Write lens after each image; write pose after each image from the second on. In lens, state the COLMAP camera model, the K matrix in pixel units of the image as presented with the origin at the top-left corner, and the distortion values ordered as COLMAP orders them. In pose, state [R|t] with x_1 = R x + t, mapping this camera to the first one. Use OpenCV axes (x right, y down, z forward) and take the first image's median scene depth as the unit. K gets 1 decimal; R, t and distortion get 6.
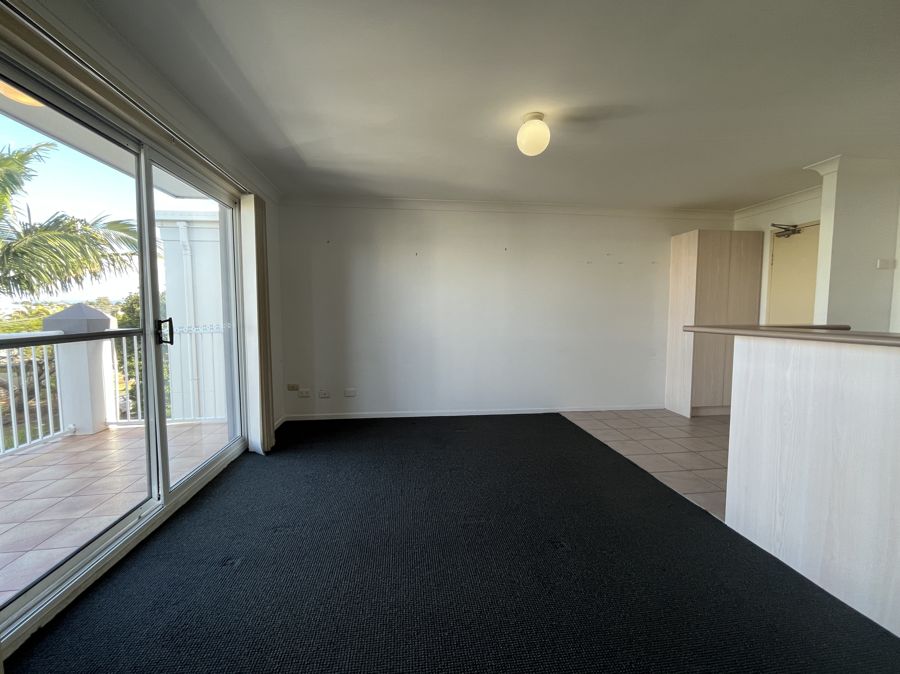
lens RADIAL K [[365.9, 0, 447.9], [0, 365.9, 335.2], [0, 0, 1]] dist [-0.003034, -0.000414]
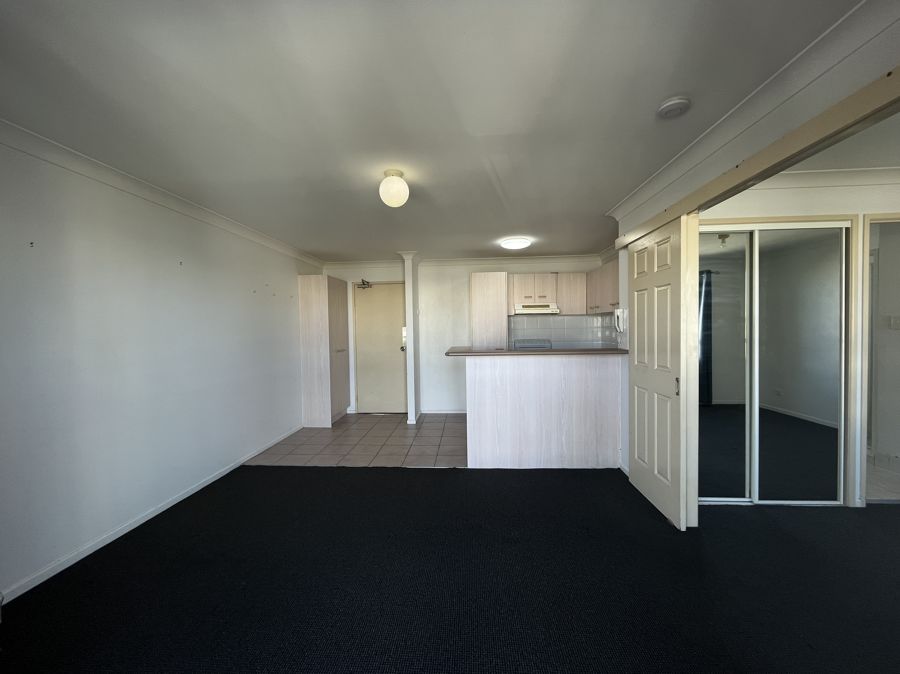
lens RADIAL K [[365.9, 0, 447.9], [0, 365.9, 335.2], [0, 0, 1]] dist [-0.003034, -0.000414]
pose [[0.184001, -0.024676, 0.982616, -0.495504], [0.080627, 0.996695, 0.009932, -0.065669], [-0.979614, 0.077398, 0.185382, 0.401196]]
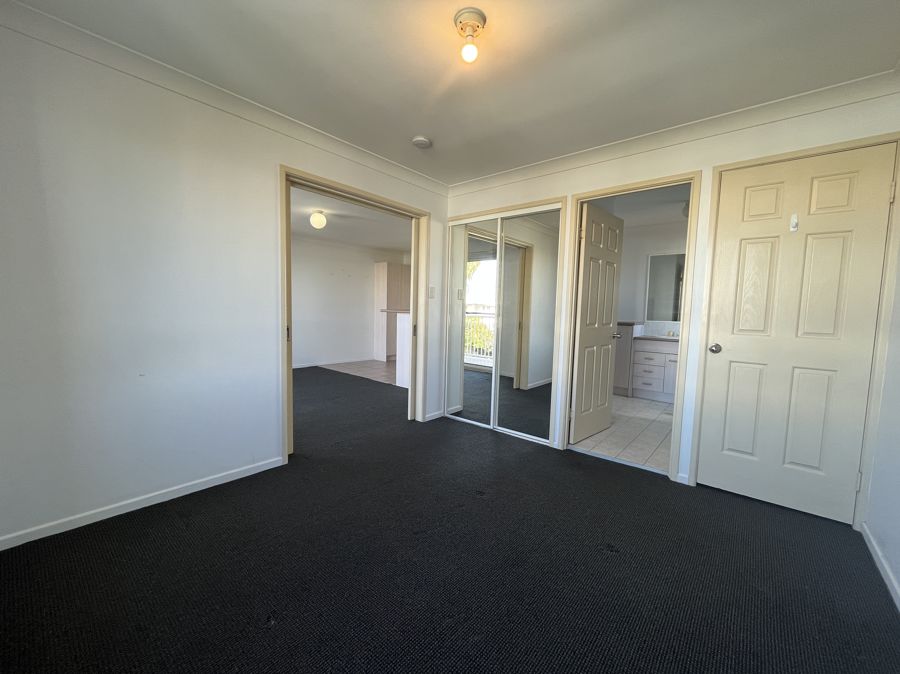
lens RADIAL K [[365.9, 0, 447.9], [0, 365.9, 335.2], [0, 0, 1]] dist [-0.003034, -0.000414]
pose [[0.735977, -0.033217, 0.676191, -0.403857], [0.020206, 0.999428, 0.027103, 0.049754], [-0.676705, -0.006284, 0.736227, -0.651651]]
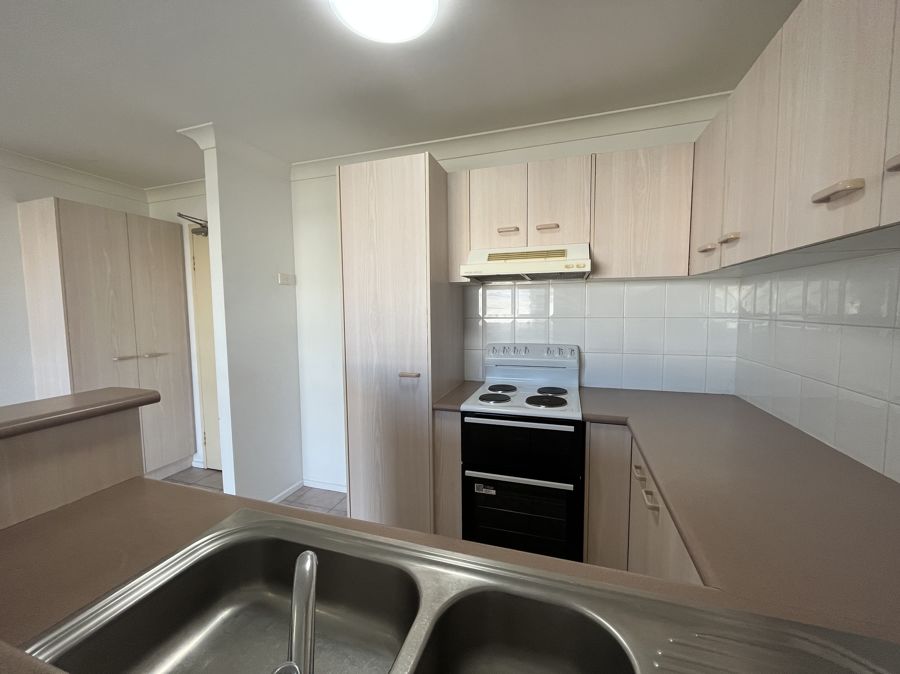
lens RADIAL K [[364.9, 0, 446.9], [0, 364.9, 337.0], [0, 0, 1]] dist [-0.000806, -0.000702]
pose [[0.427760, -0.072738, 0.900961, 0.439675], [0.070382, 0.996411, 0.047028, -0.055151], [-0.901148, 0.043294, 0.431344, 0.213343]]
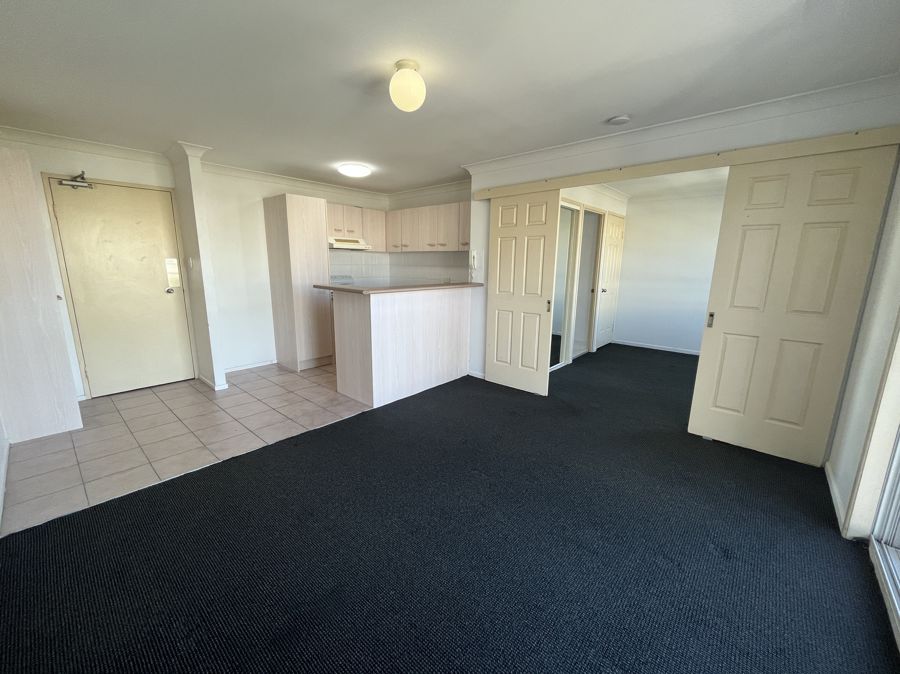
lens RADIAL K [[365.9, 0, 447.9], [0, 365.9, 335.2], [0, 0, 1]] dist [-0.003034, -0.000414]
pose [[-0.661572, -0.153714, 0.733959, -0.345407], [0.038239, 0.970577, 0.237737, -0.103176], [-0.748906, 0.185346, -0.636228, 0.958226]]
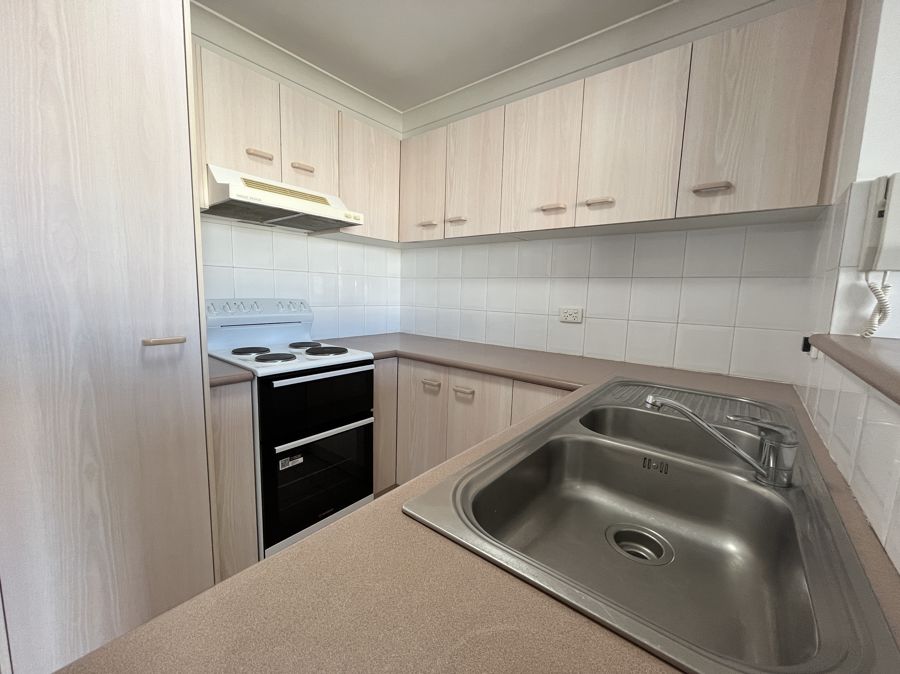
lens RADIAL K [[365.9, 0, 447.9], [0, 365.9, 335.2], [0, 0, 1]] dist [-0.003034, -0.000414]
pose [[-0.699511, -0.101873, 0.707323, 0.476872], [0.022867, 0.986089, 0.164638, -0.034801], [-0.714256, 0.131340, -0.687451, 0.506324]]
